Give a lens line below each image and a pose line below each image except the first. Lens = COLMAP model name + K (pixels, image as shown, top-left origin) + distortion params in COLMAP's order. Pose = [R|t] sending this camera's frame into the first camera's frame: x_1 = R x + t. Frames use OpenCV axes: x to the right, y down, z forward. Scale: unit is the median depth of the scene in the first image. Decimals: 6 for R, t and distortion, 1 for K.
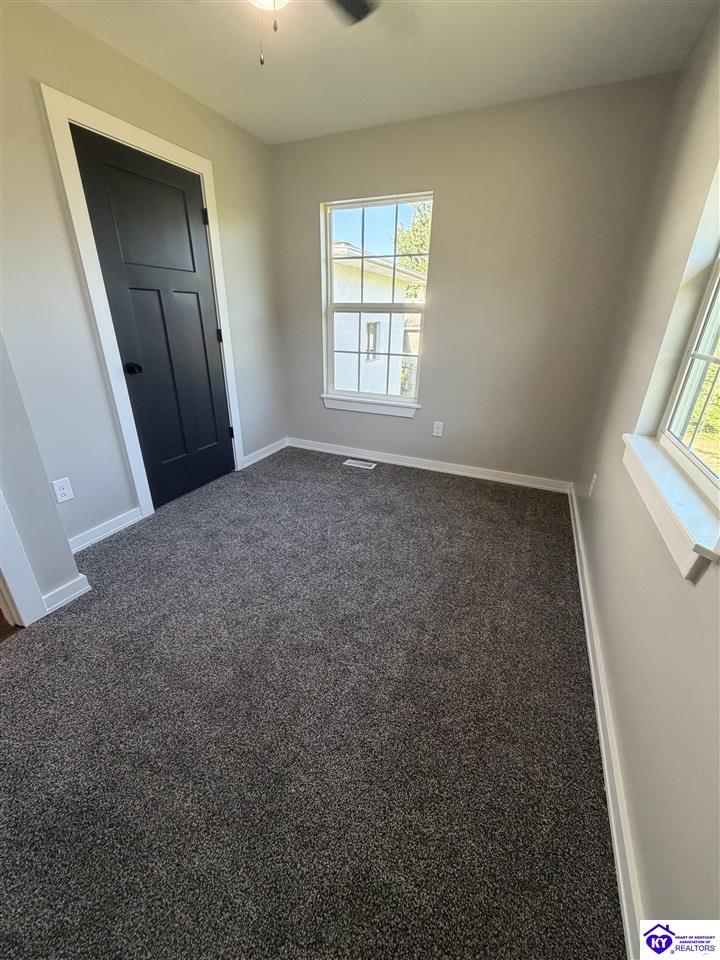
lens RADIAL K [[384.1, 0, 360.9], [0, 384.1, 482.9], [0, 0, 1]] dist [0.002435, -0.000133]
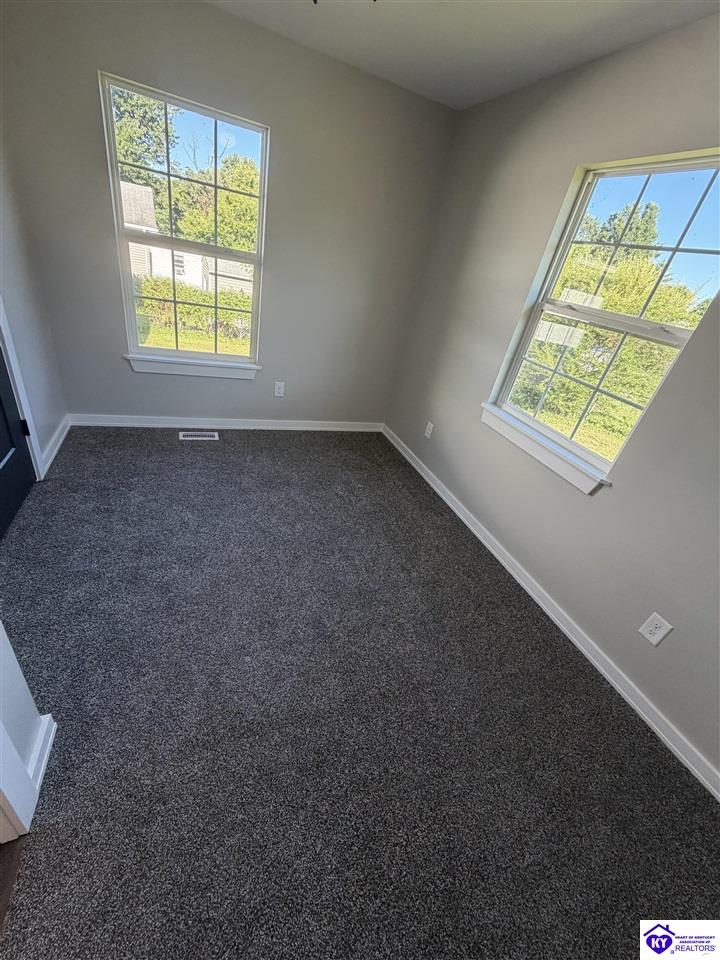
lens RADIAL K [[384.1, 0, 361.1], [0, 384.1, 481.5], [0, 0, 1]] dist [0.002435, -0.000133]
pose [[0.690920, -0.265001, 0.672610, -0.405925], [0.118611, 0.959338, 0.256129, -0.144044], [-0.713135, -0.097185, 0.694258, 0.122111]]
